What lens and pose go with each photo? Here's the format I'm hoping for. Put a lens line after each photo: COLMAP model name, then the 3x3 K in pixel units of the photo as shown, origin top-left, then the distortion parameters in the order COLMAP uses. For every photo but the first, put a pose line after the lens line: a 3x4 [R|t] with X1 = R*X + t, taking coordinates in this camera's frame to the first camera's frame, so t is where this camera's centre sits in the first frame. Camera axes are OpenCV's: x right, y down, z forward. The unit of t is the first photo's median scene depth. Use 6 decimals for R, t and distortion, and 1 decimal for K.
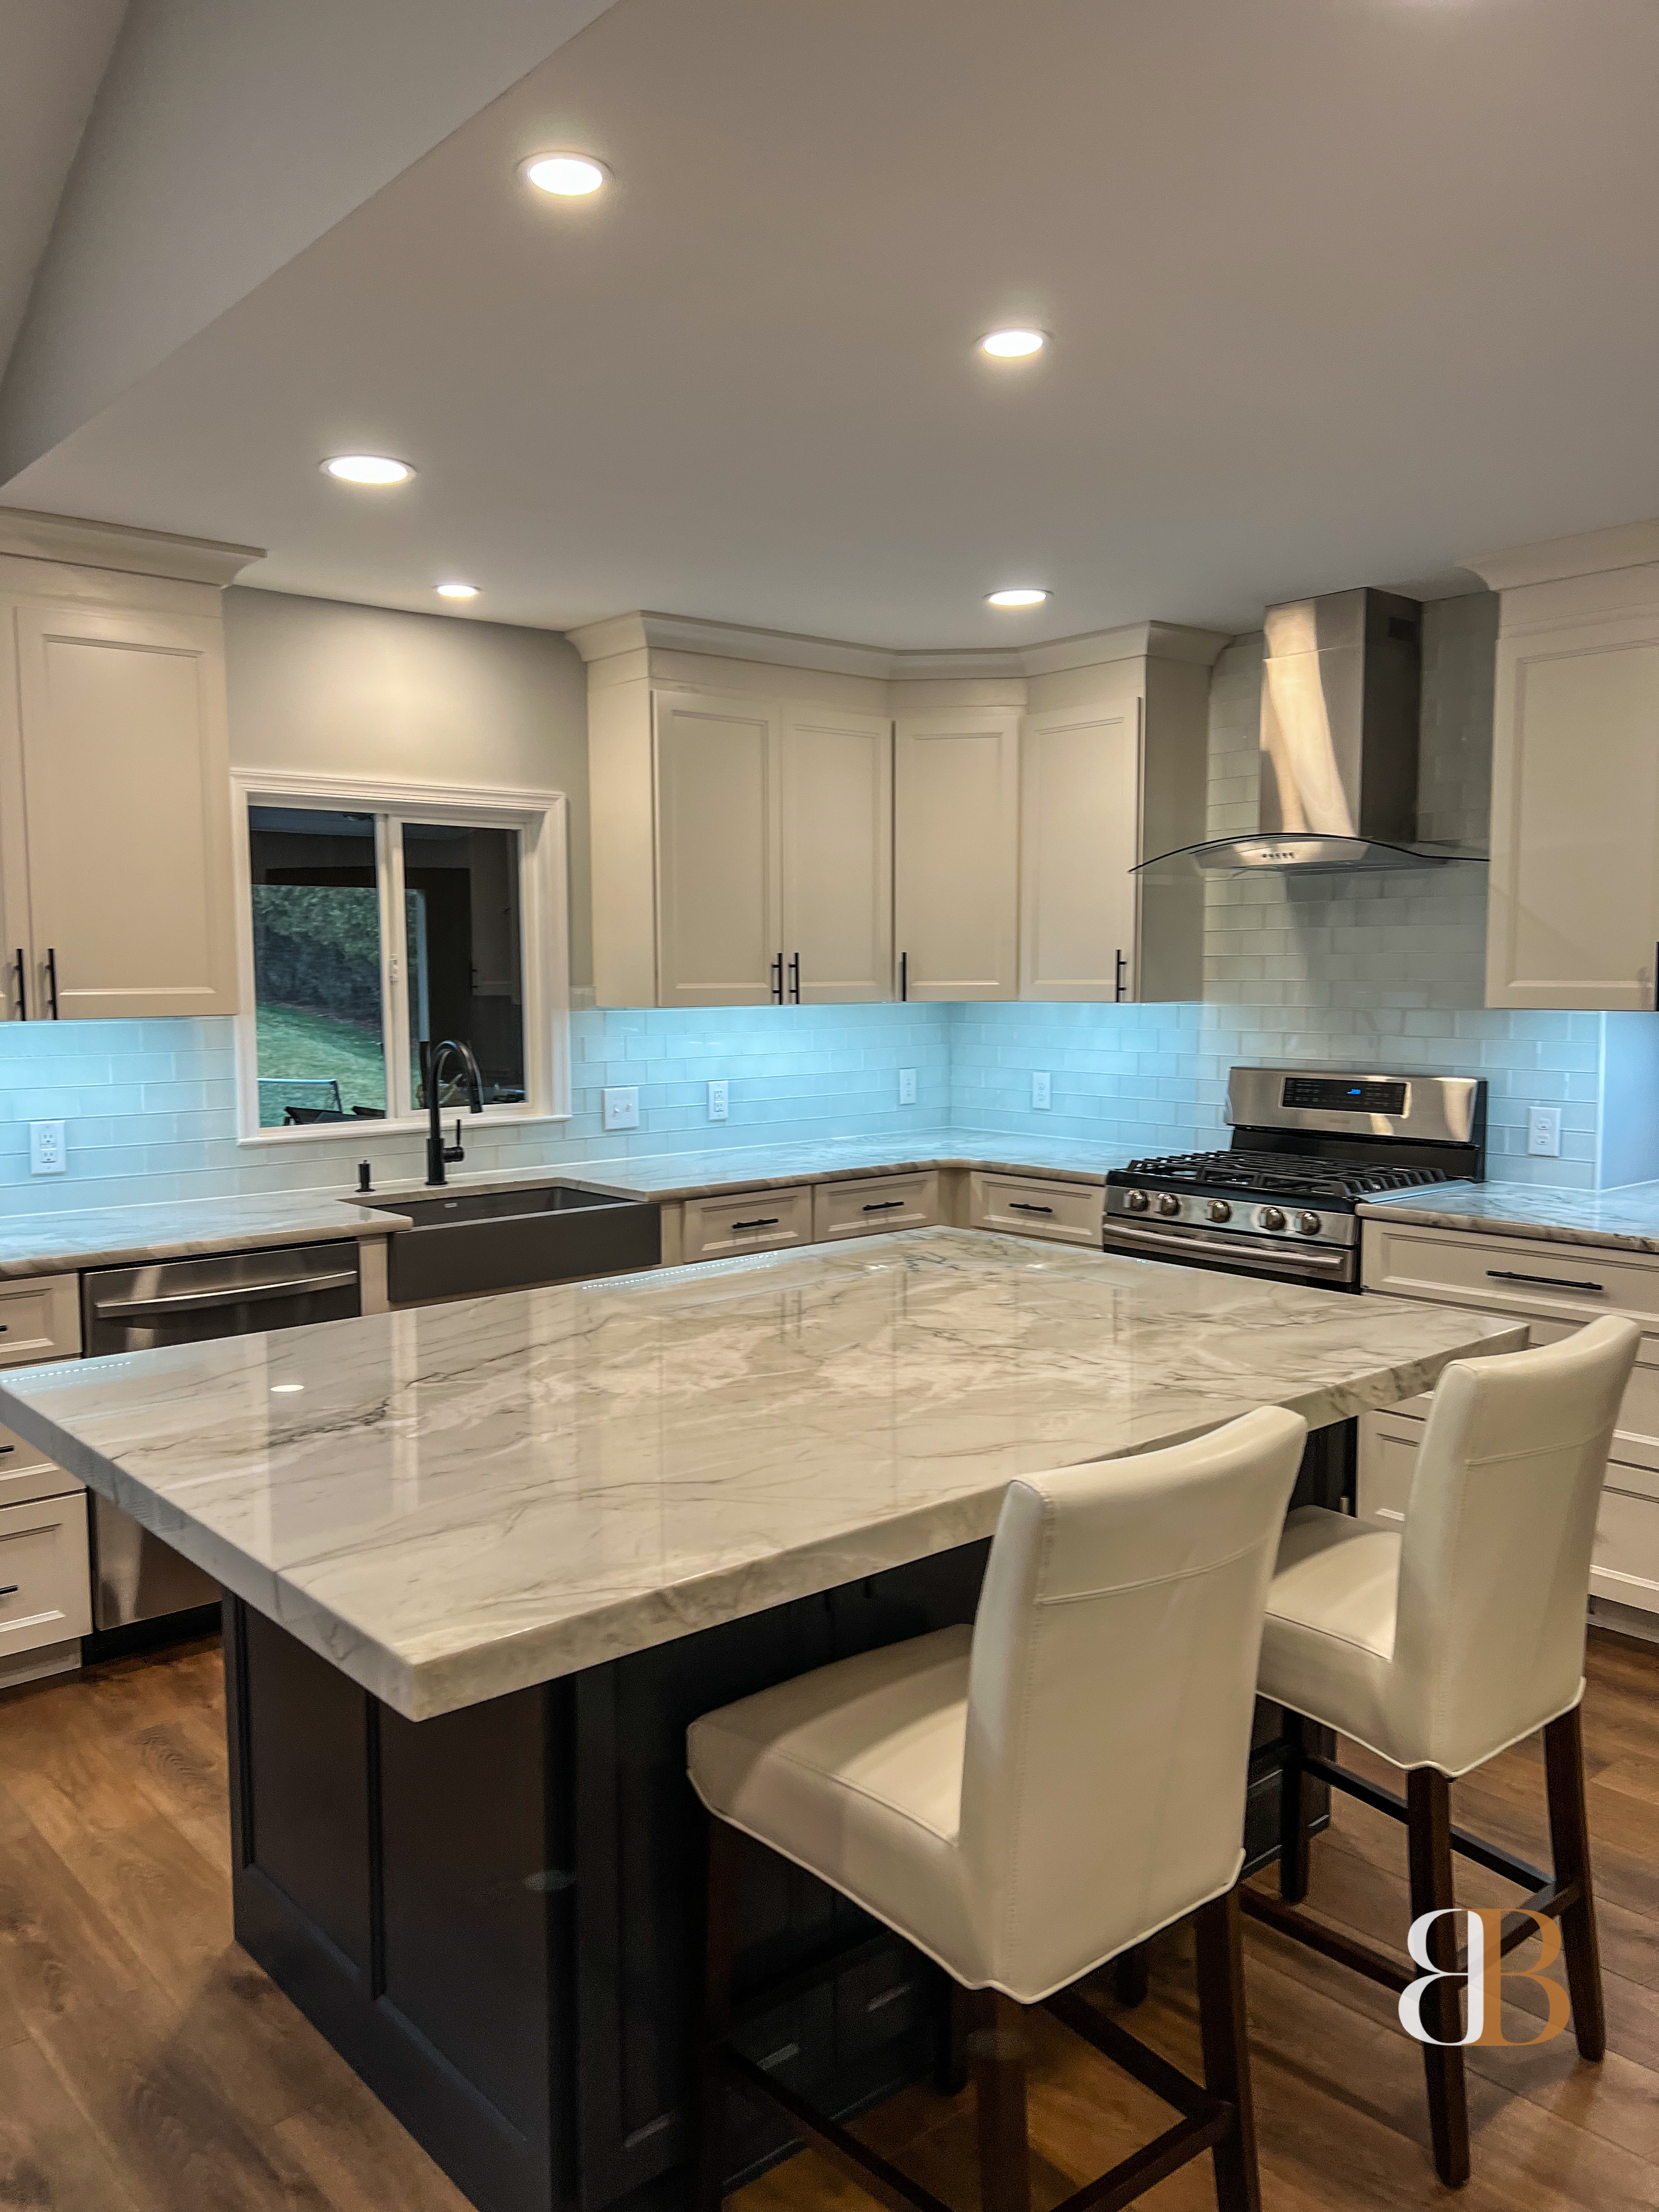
lens RADIAL K [[1651.5, 0, 792.0], [0, 1651.5, 1107.6], [0, 0, 1]] dist [0.079265, -0.098358]
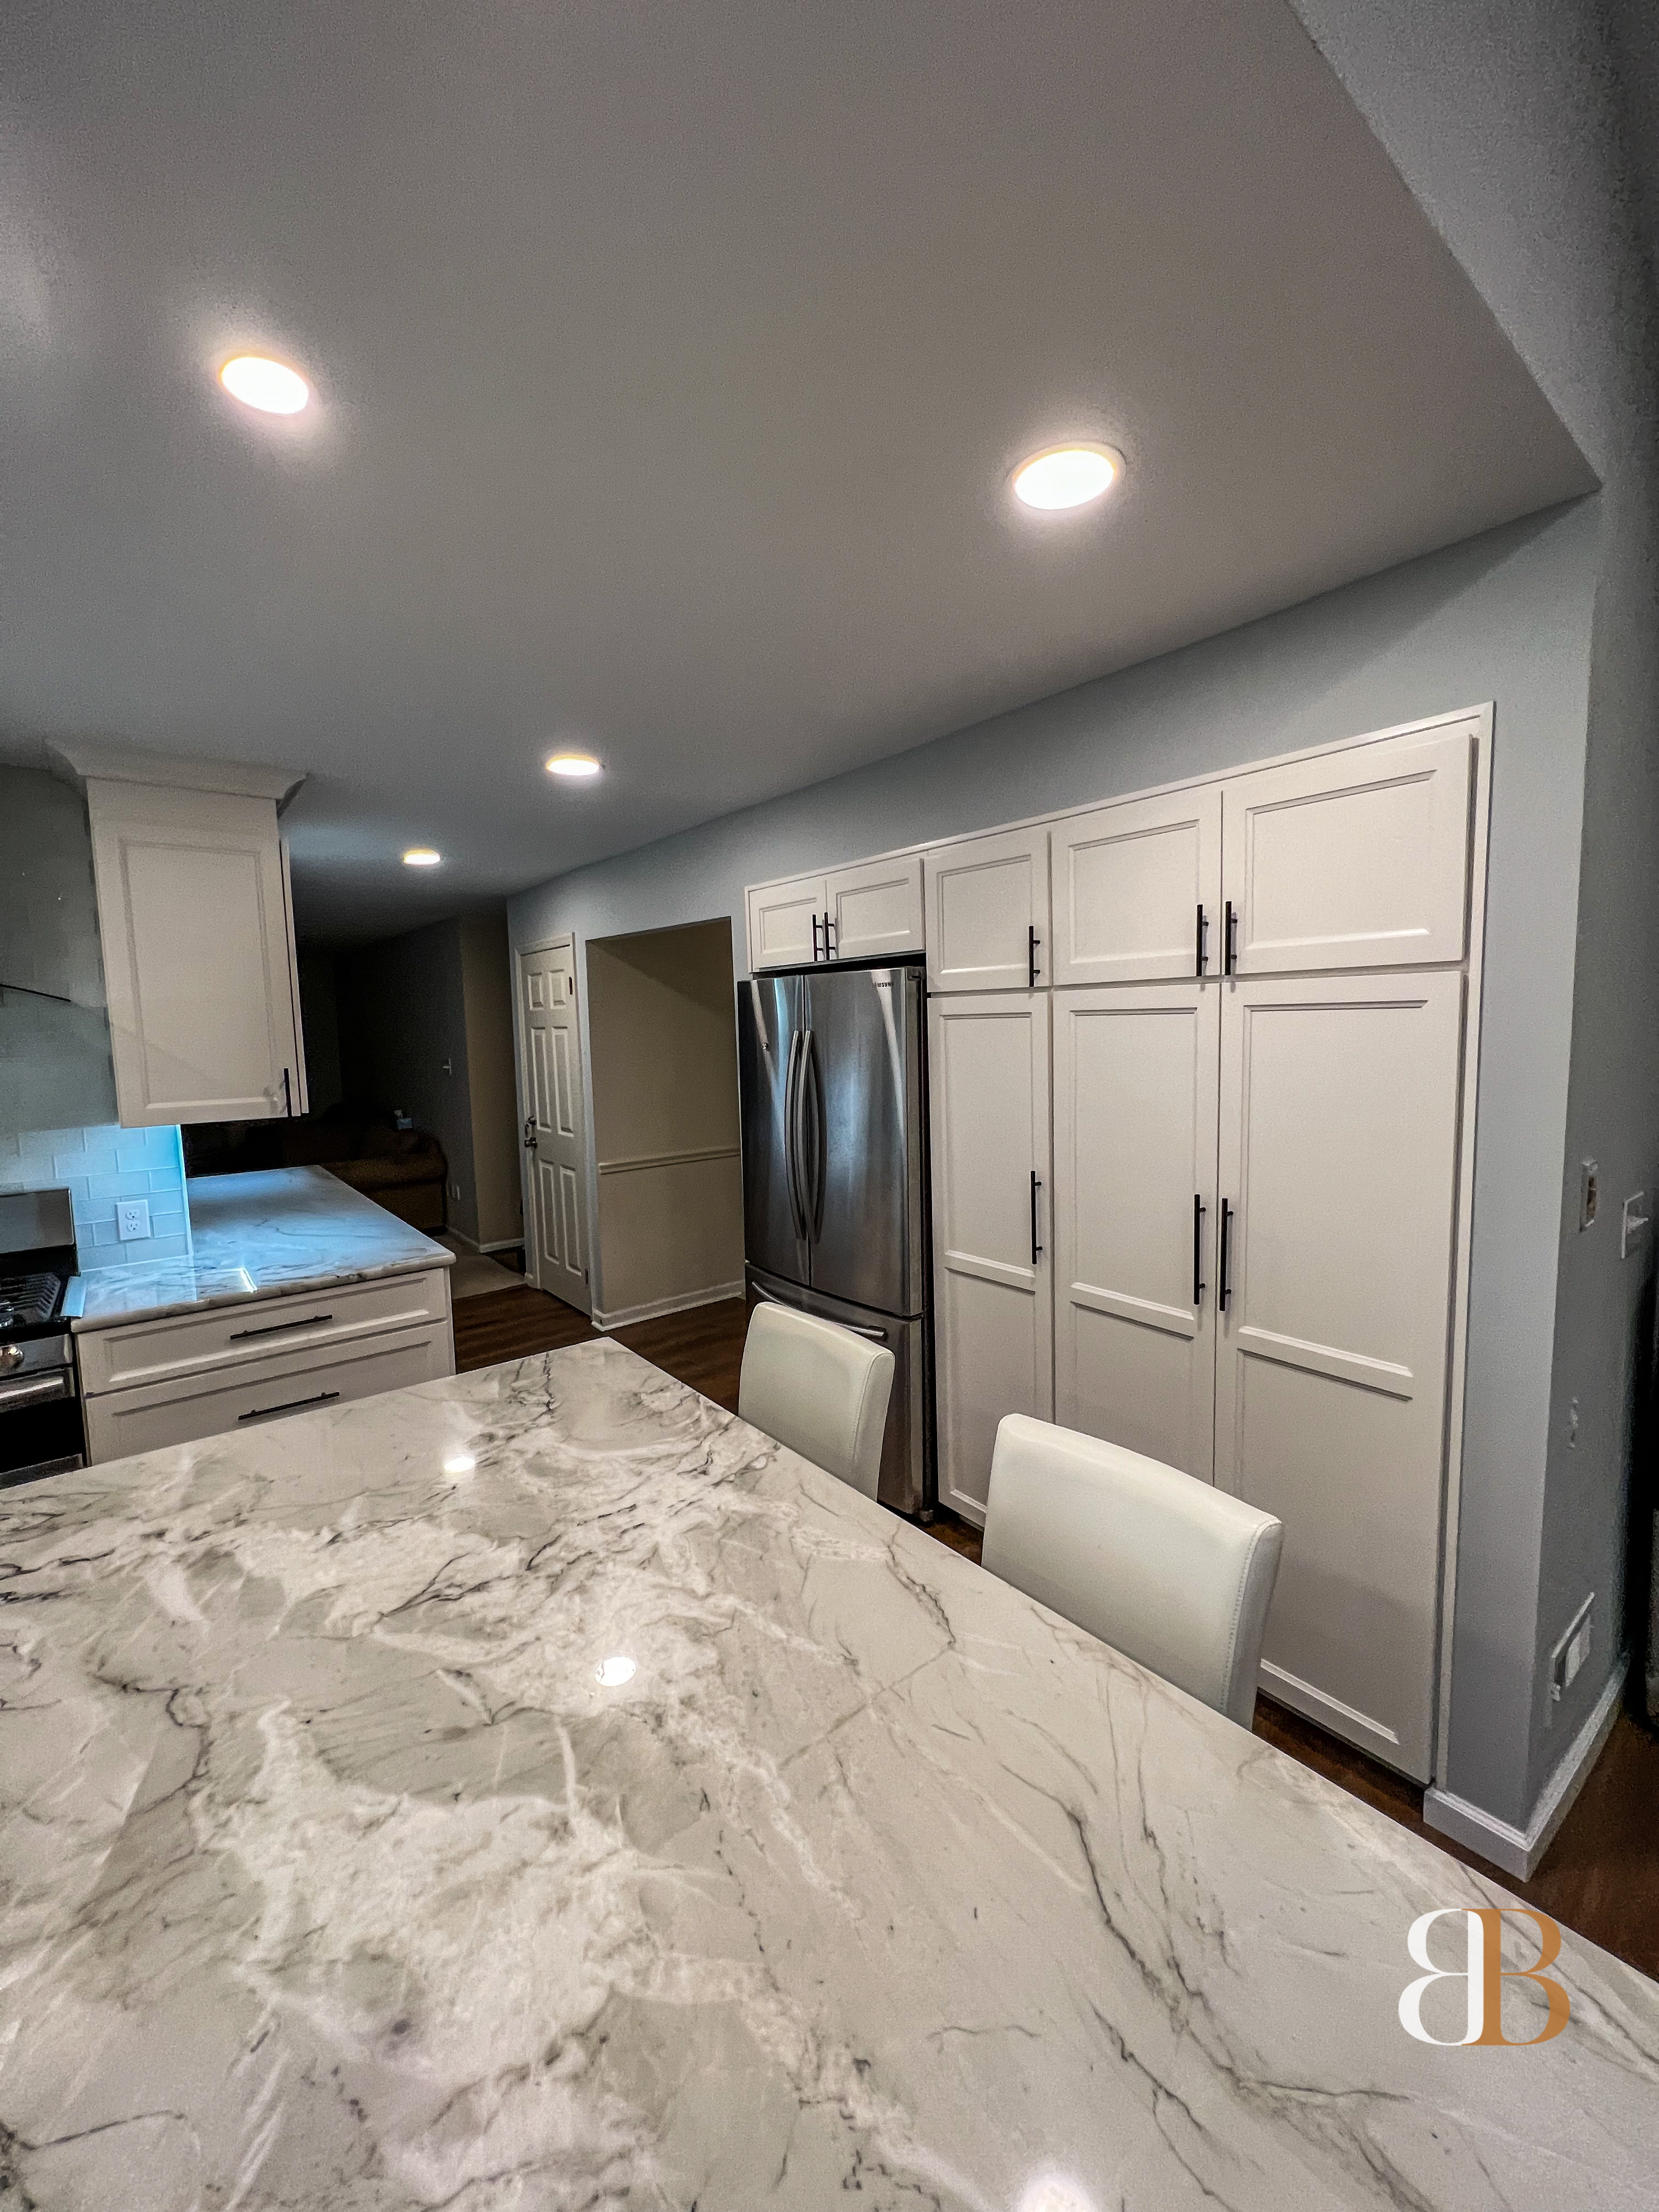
lens RADIAL K [[883.3, 0, 837.3], [0, 883.3, 1102.7], [0, 0, 1]] dist [-0.000990, 0.000720]
pose [[0.021149, -0.085279, 0.996133, -0.184655], [0.106918, 0.990835, 0.082555, -0.069513], [-0.994043, 0.104758, 0.030073, 0.438741]]
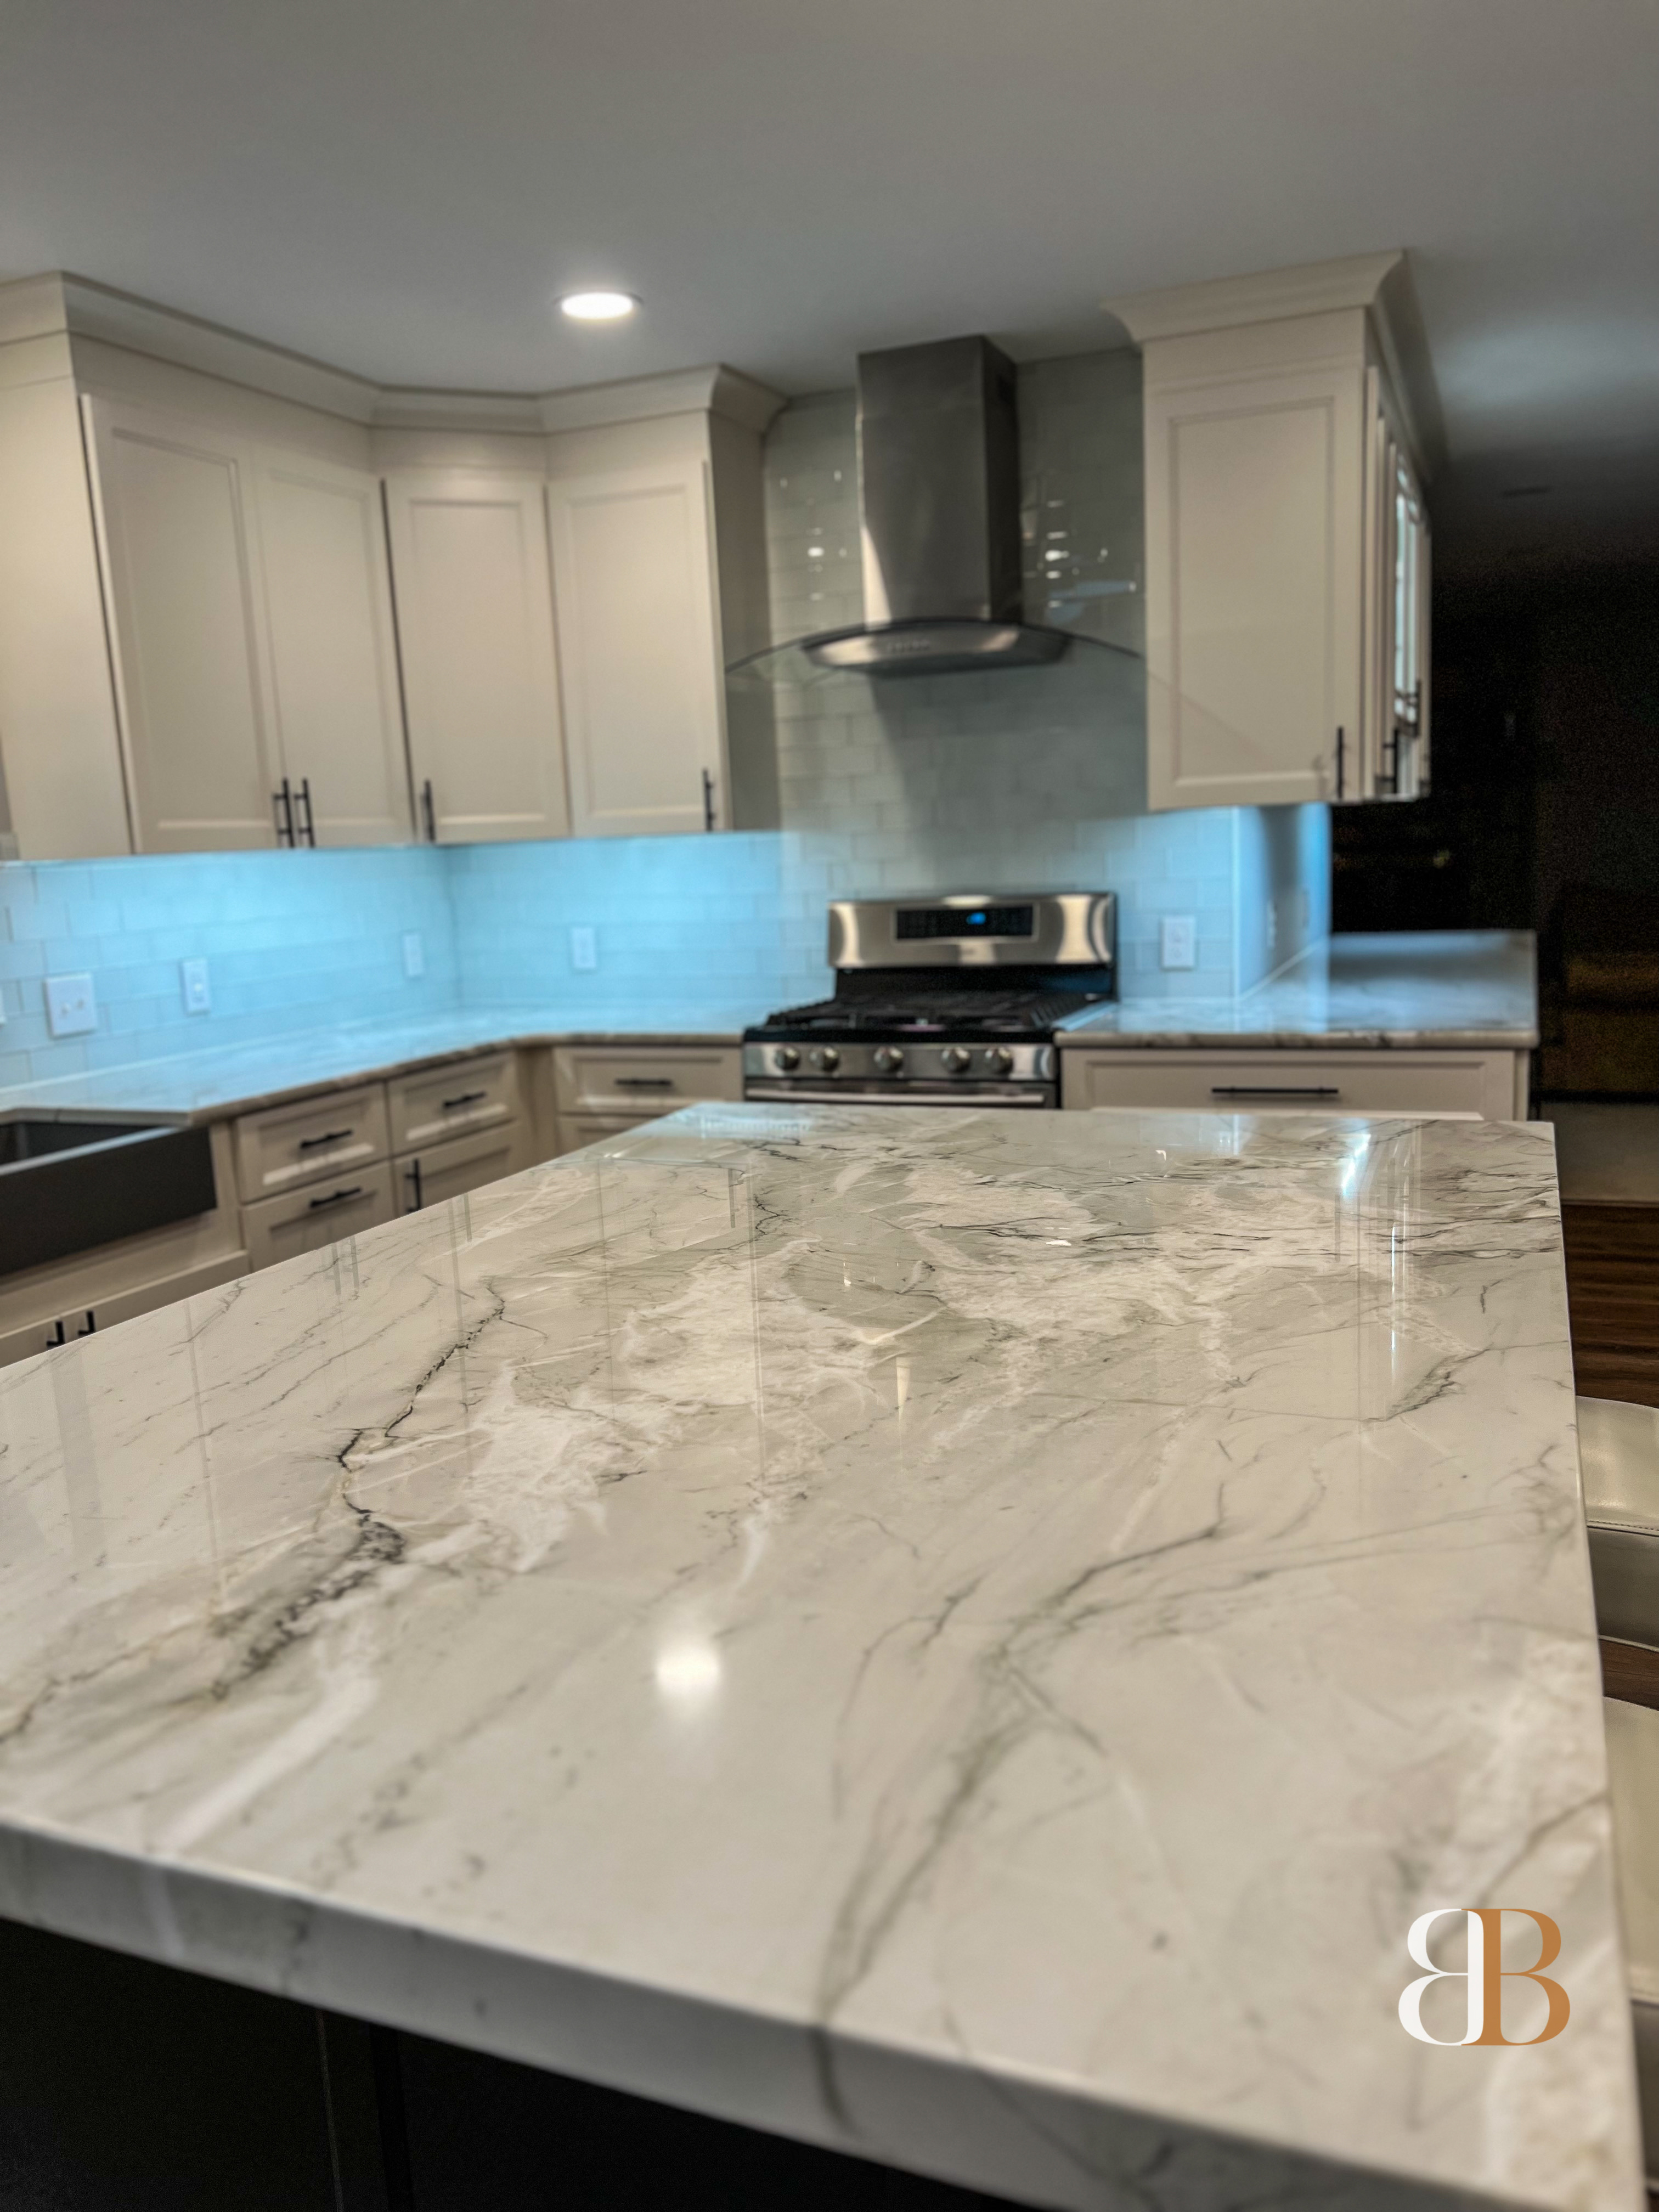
lens RADIAL K [[1658.5, 0, 834.6], [0, 1658.5, 1109.3], [0, 0, 1]] dist [0.090961, -0.144260]
pose [[0.885636, -0.110906, 0.450942, -0.163821], [0.080233, 0.993003, 0.086648, 0.010050], [-0.457397, -0.040558, 0.888337, 0.231179]]
